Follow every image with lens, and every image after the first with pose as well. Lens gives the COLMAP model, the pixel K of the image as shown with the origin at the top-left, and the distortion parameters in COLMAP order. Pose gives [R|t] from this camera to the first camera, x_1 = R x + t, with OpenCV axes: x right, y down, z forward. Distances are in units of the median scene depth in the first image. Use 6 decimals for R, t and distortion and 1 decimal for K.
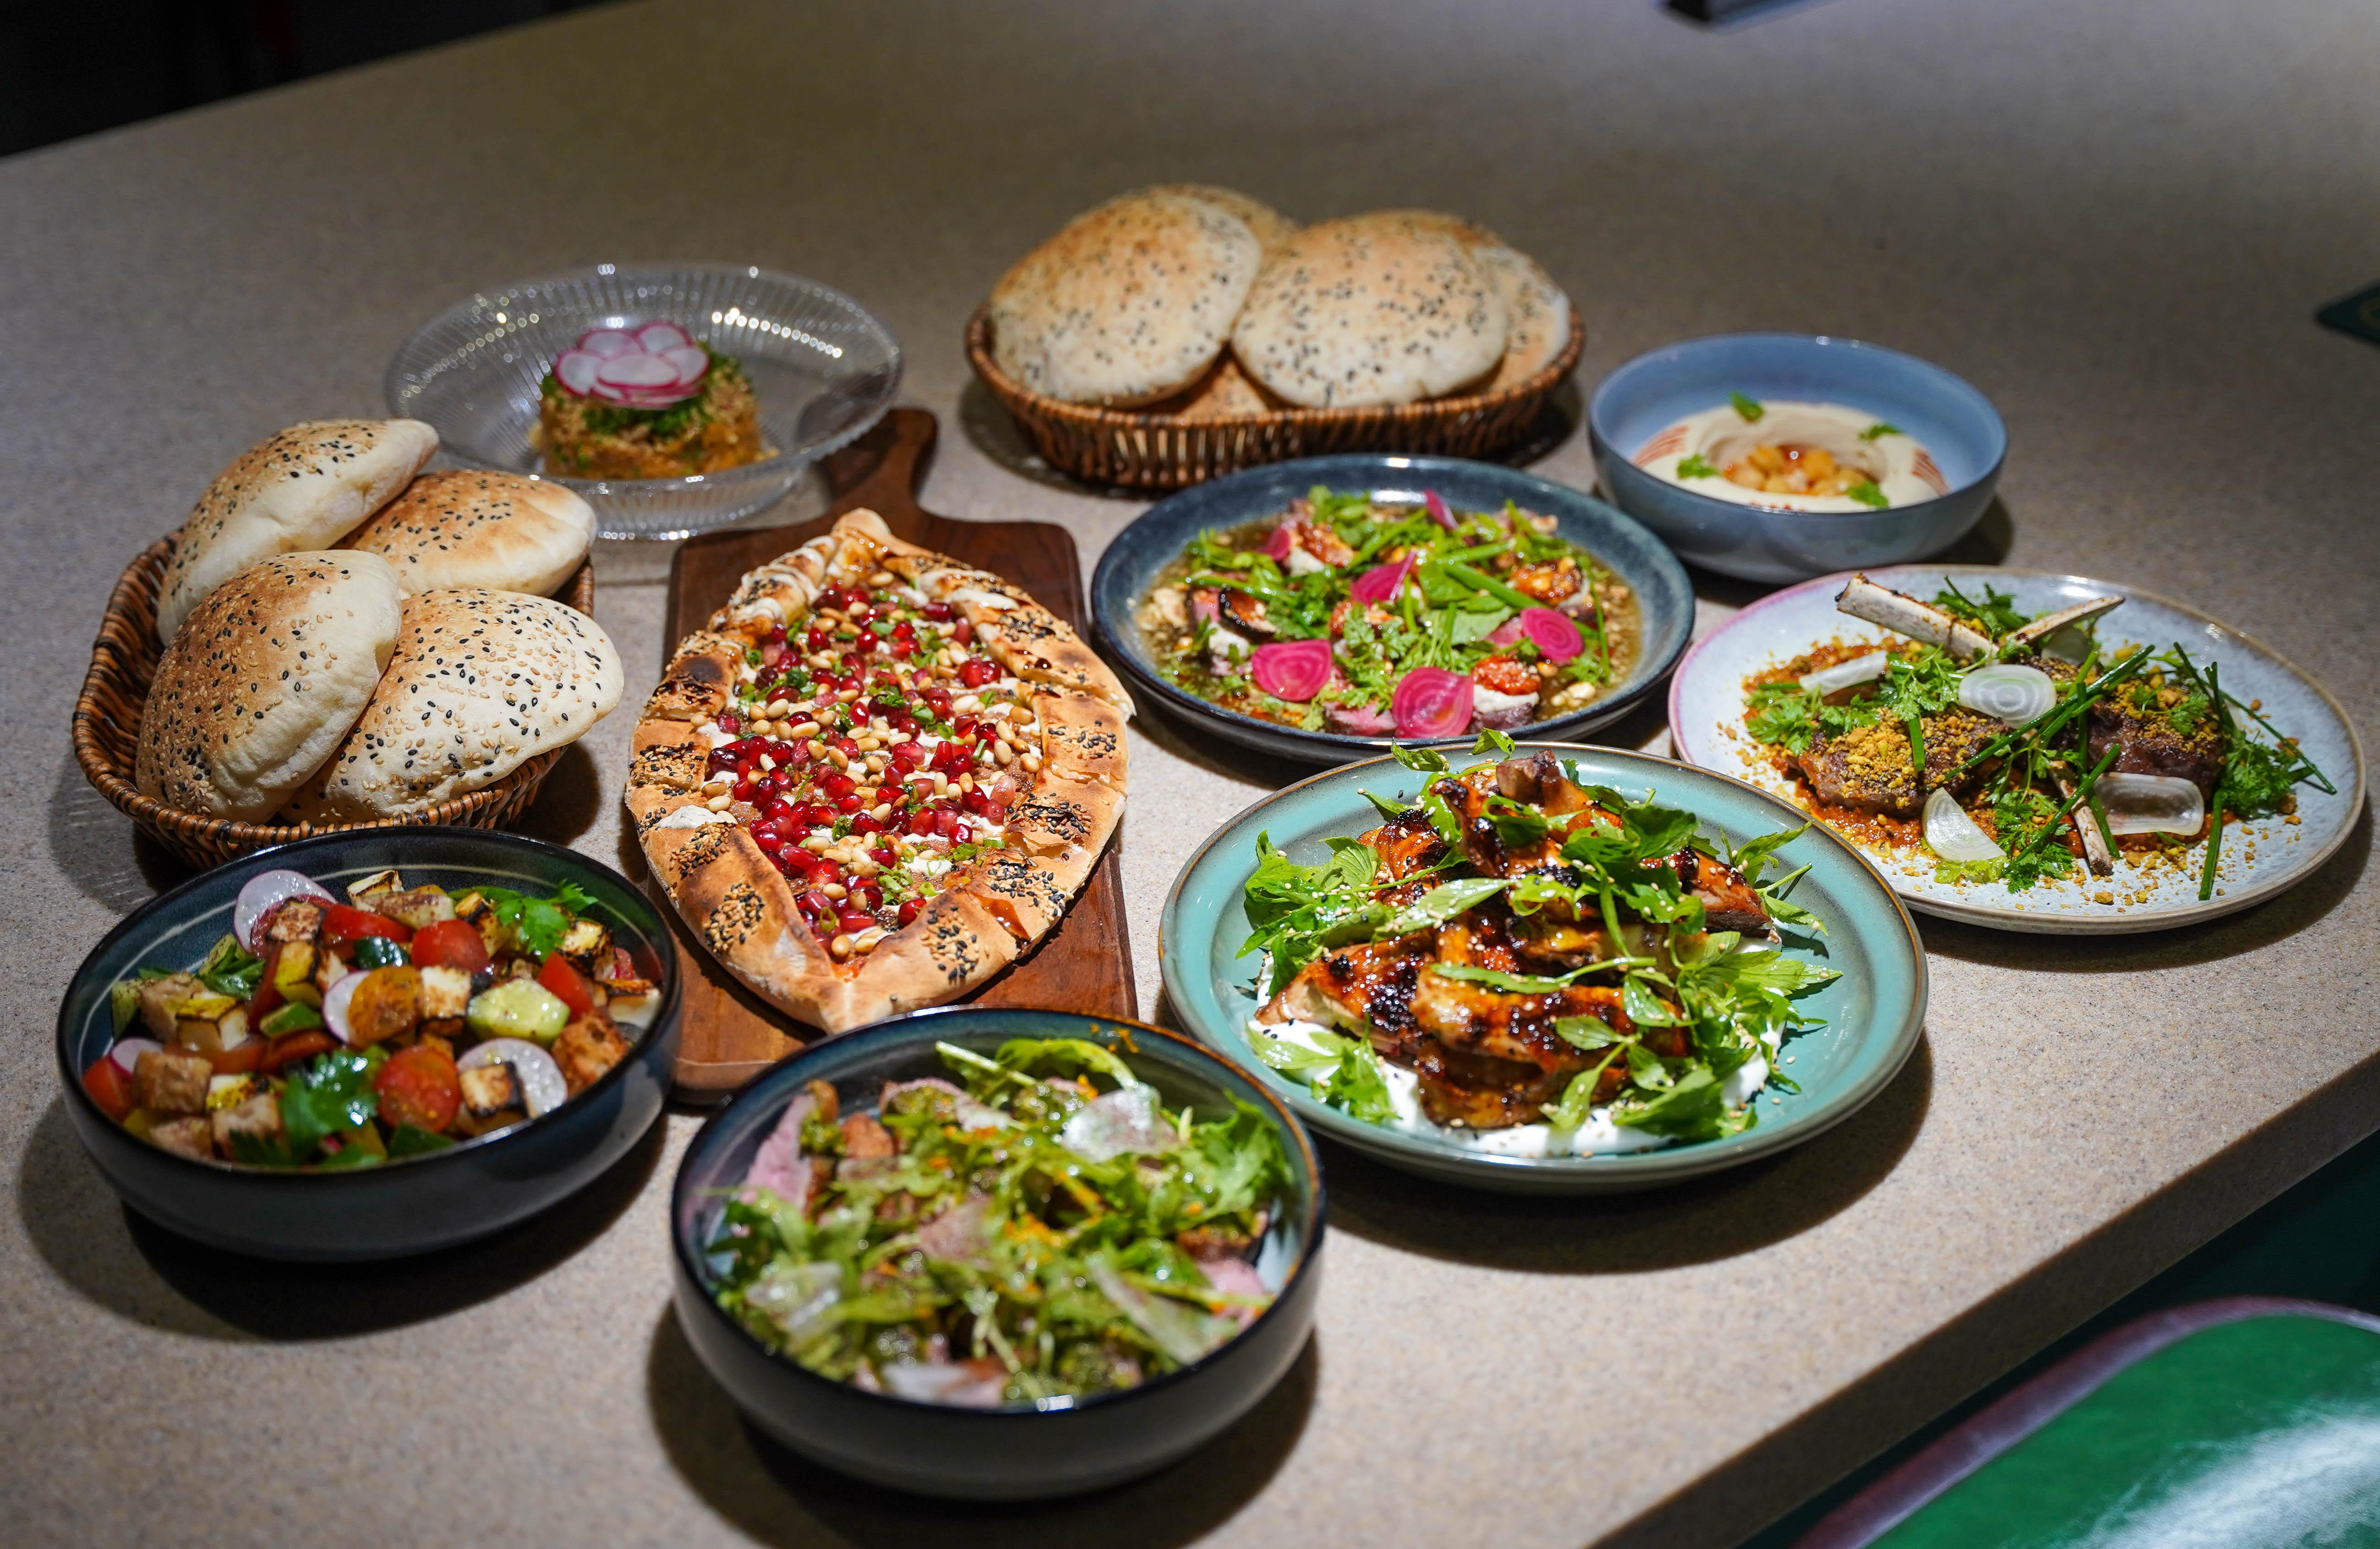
lens RADIAL K [[3333.2, 0, 1207.7], [0, 3333.2, 788.6], [0, 0, 1]] dist [-0.045503, 0.000000]
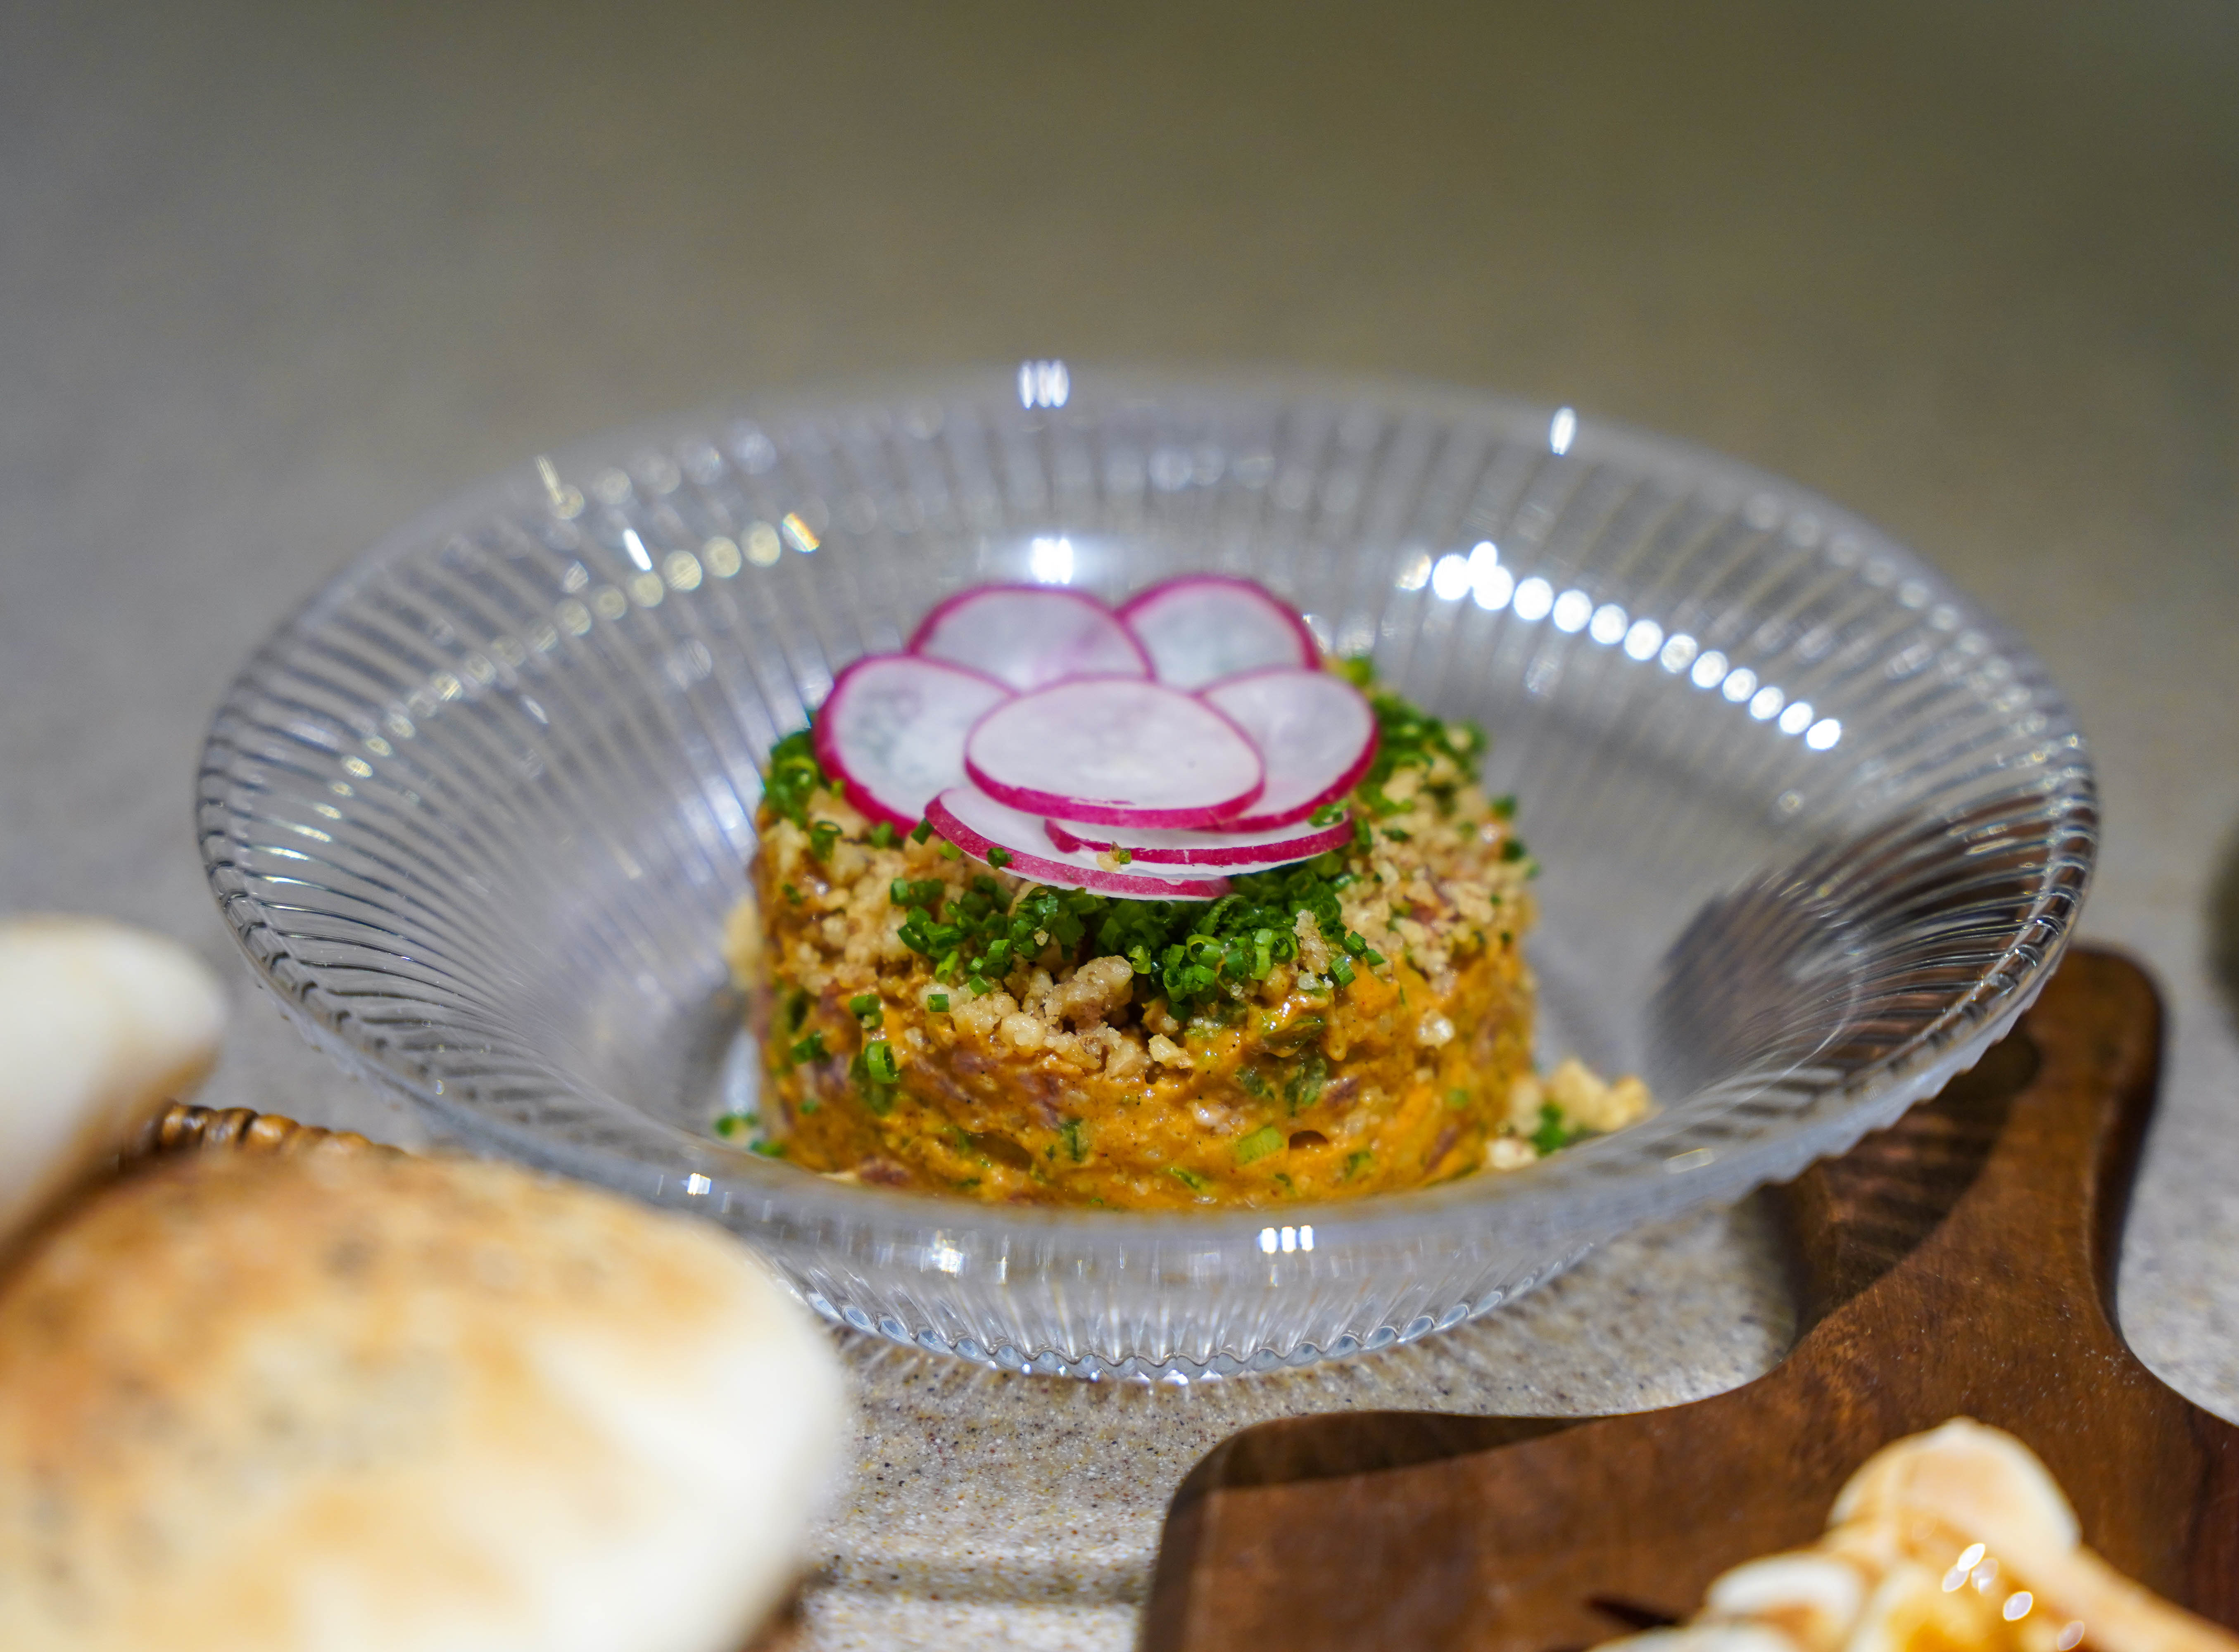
lens RADIAL K [[4814.2, 0, 1119.6], [0, 4814.2, 825.4], [0, 0, 1]] dist [-0.077065, 0.000000]
pose [[0.979659, 0.083759, -0.182351, -0.099380], [-0.098438, 0.992464, -0.072978, -0.091499], [0.174864, 0.089444, 0.980522, 0.619170]]
